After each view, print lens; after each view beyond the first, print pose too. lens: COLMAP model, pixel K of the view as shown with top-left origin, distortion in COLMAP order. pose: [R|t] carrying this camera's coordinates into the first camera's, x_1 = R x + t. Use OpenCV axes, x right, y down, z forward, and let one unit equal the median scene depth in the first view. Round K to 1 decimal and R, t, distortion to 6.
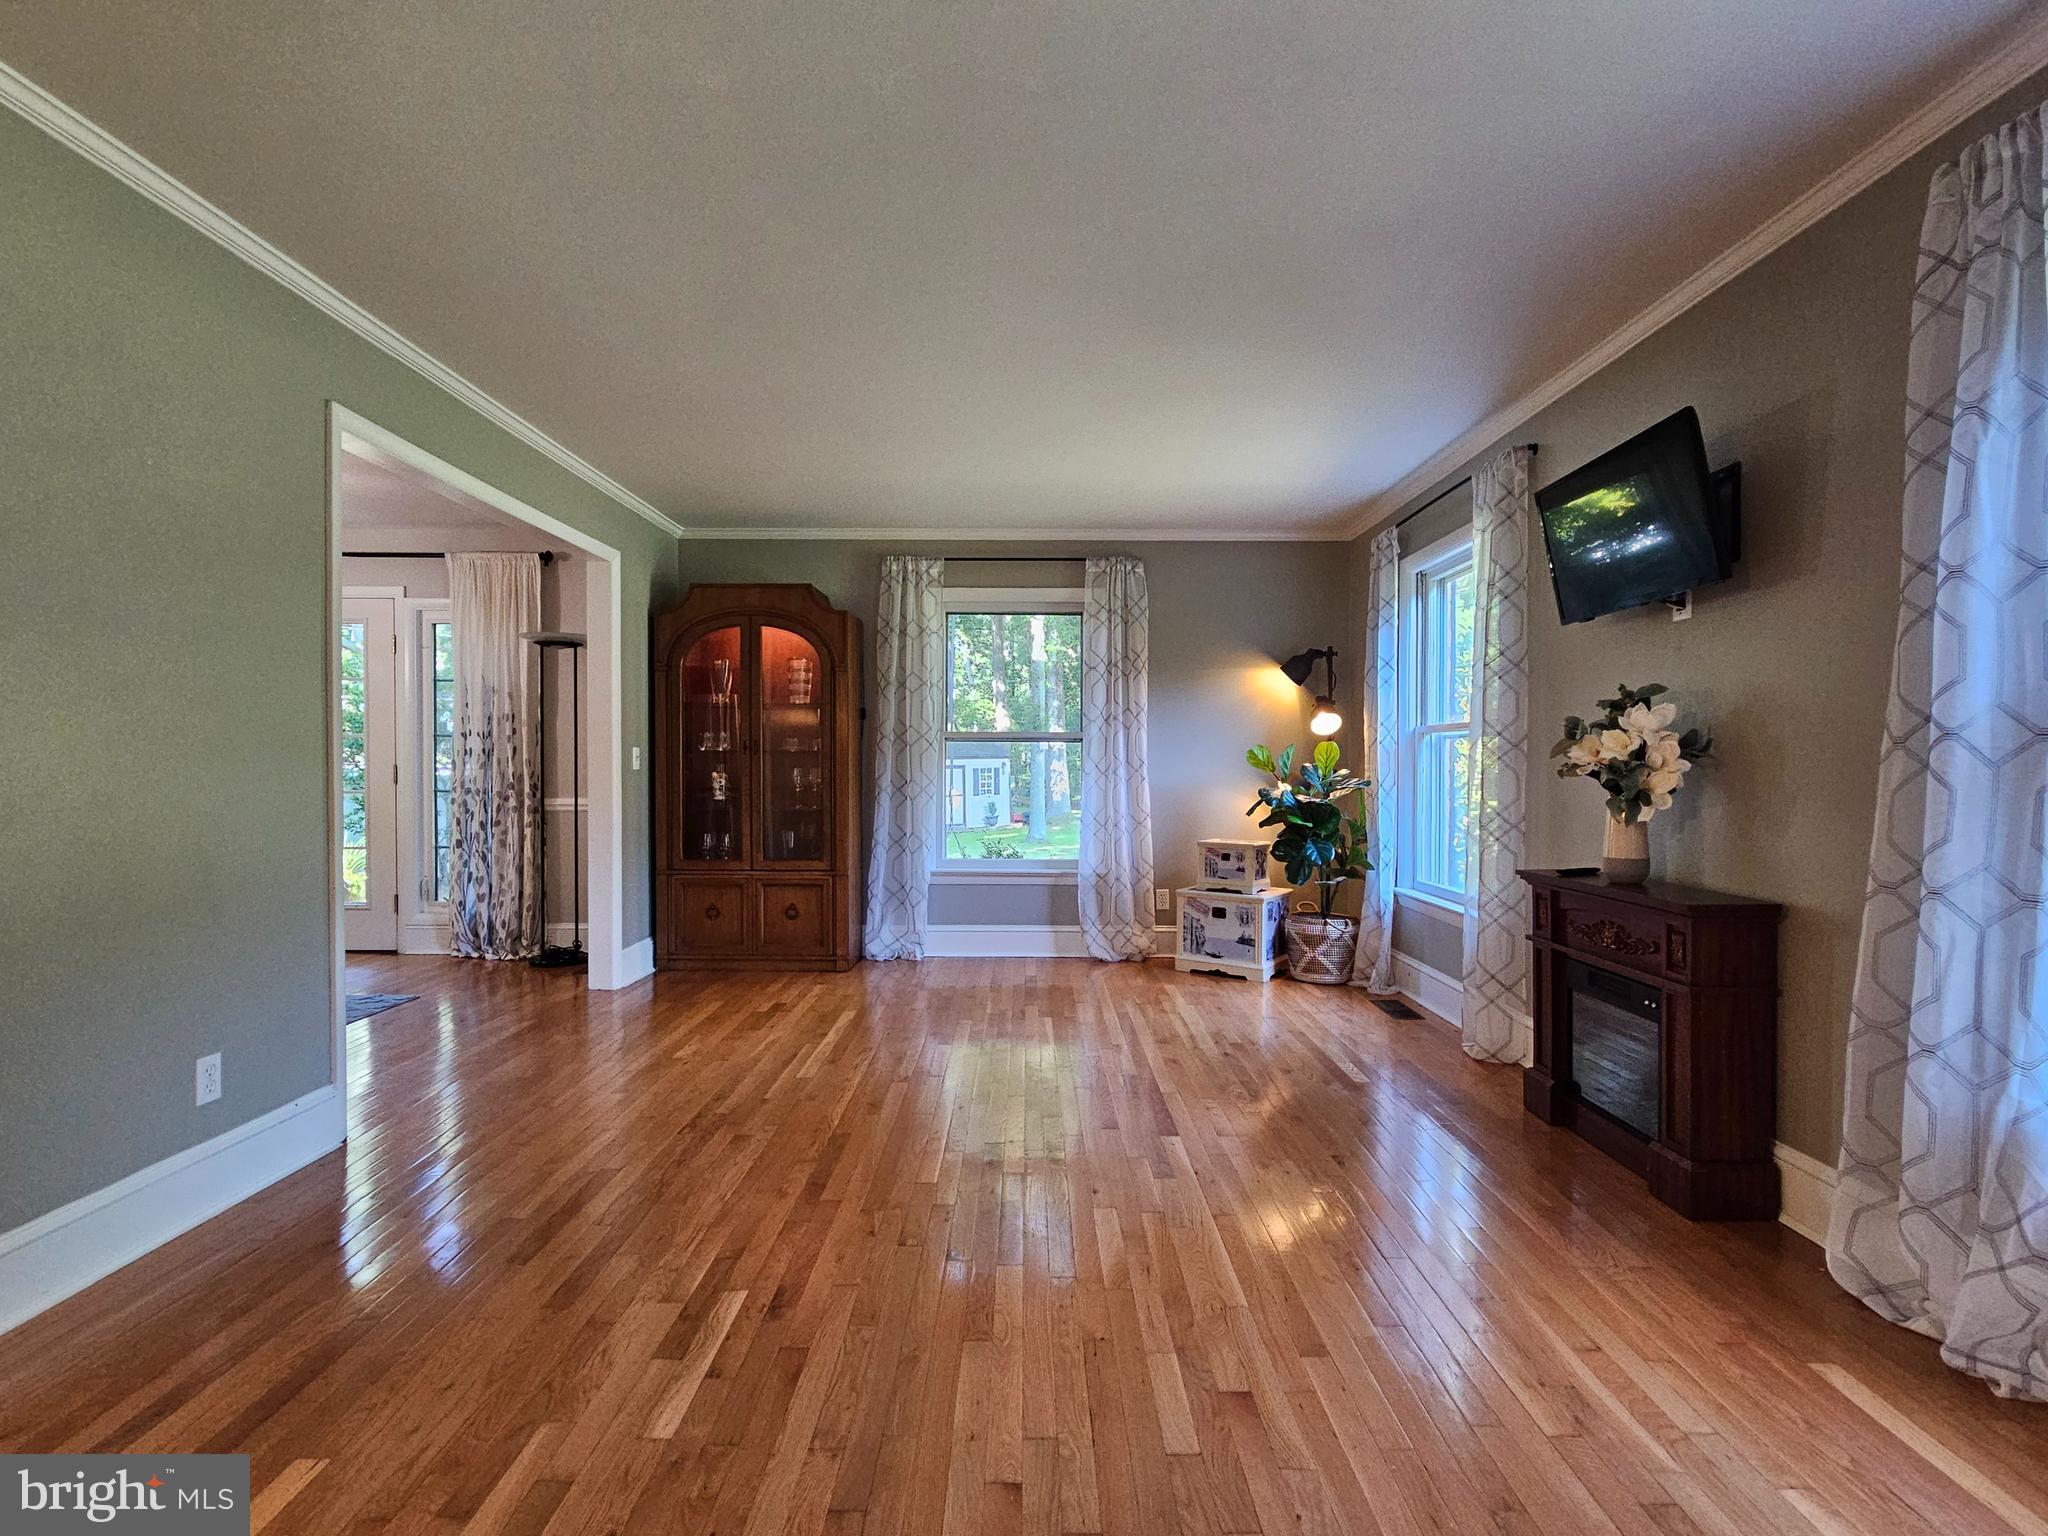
lens RADIAL K [[838.8, 0, 1028.6], [0, 838.8, 778.8], [0, 0, 1]] dist [0.000149, -0.000469]
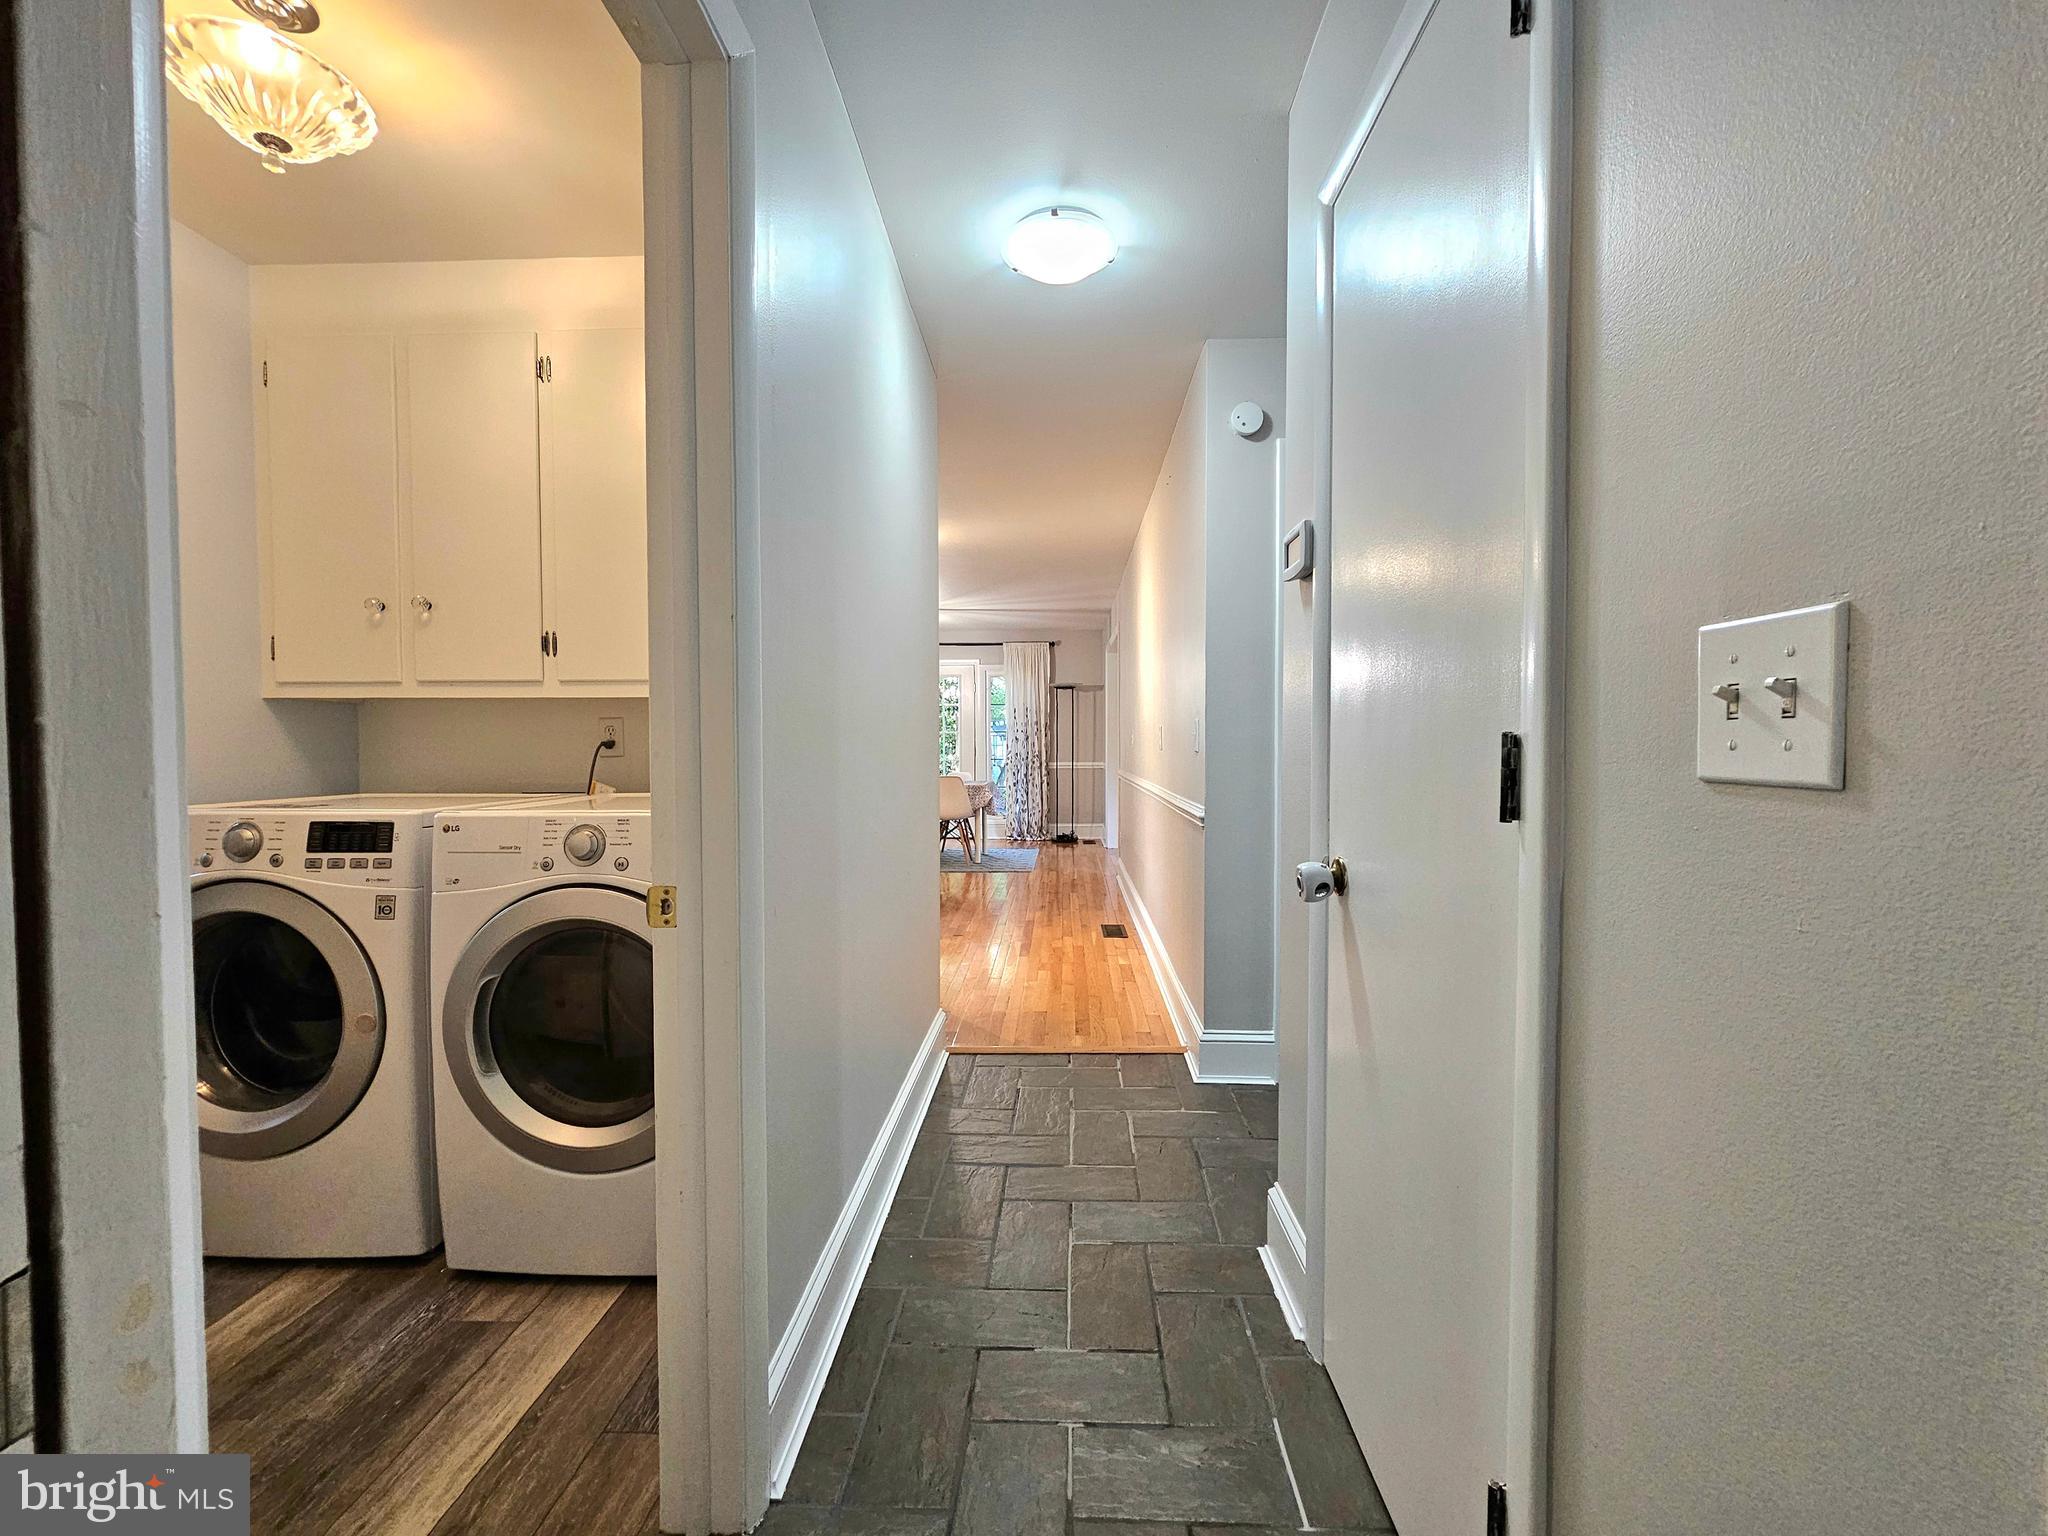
lens RADIAL K [[838.8, 0, 1029.1], [0, 838.8, 773.3], [0, 0, 1]] dist [0.000149, -0.000469]
pose [[0.999447, 0.001204, -0.033238, -0.570098], [-0.000673, 0.999872, 0.015995, 0.017601], [0.033253, -0.015964, 0.999319, -1.042806]]
